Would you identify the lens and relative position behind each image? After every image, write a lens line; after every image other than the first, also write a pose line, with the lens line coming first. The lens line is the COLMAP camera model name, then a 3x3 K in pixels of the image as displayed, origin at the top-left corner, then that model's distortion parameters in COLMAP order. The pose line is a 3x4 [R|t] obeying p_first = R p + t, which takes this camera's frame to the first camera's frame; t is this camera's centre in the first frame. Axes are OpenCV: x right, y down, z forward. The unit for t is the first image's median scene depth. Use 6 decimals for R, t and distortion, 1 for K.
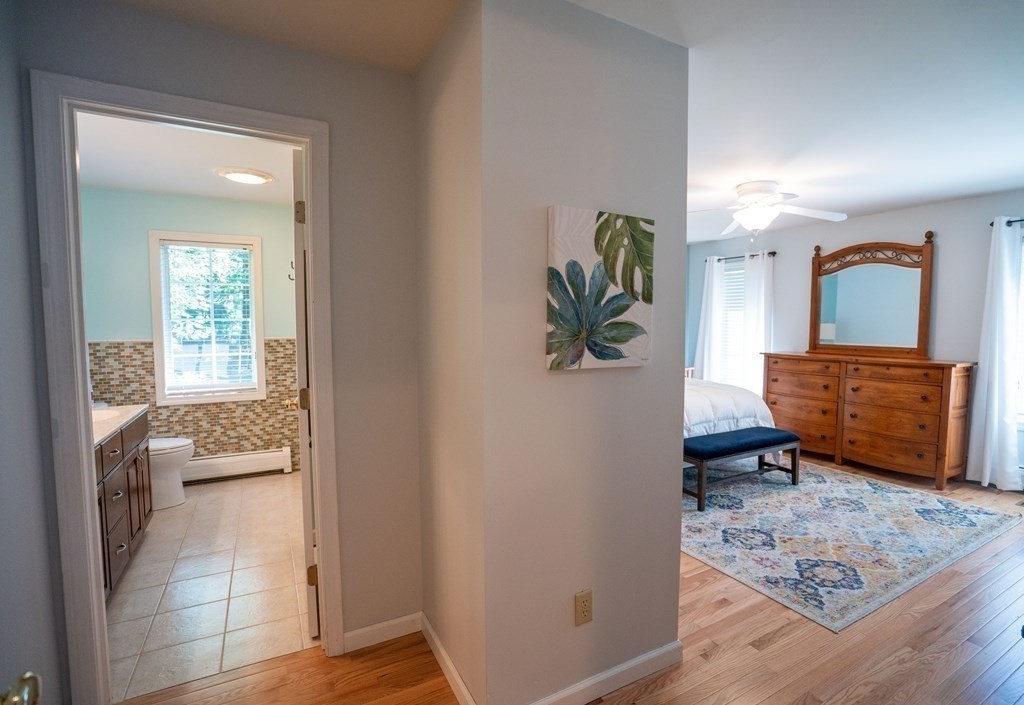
lens RADIAL K [[466.2, 0, 512.9], [0, 466.2, 352.2], [0, 0, 1]] dist [-0.024471, -0.000068]
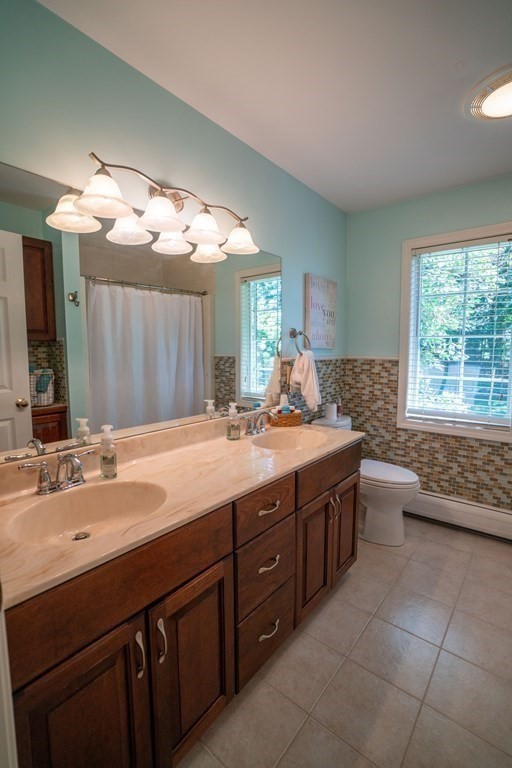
lens RADIAL K [[352.6, 0, 254.0], [0, 352.6, 382.6], [0, 0, 1]] dist [-0.043314, 0.012384]
pose [[0.385664, 0.089781, -0.918261, -0.221174], [-0.062779, 0.995501, 0.070967, -0.008600], [0.920501, 0.030278, 0.389566, 0.427104]]
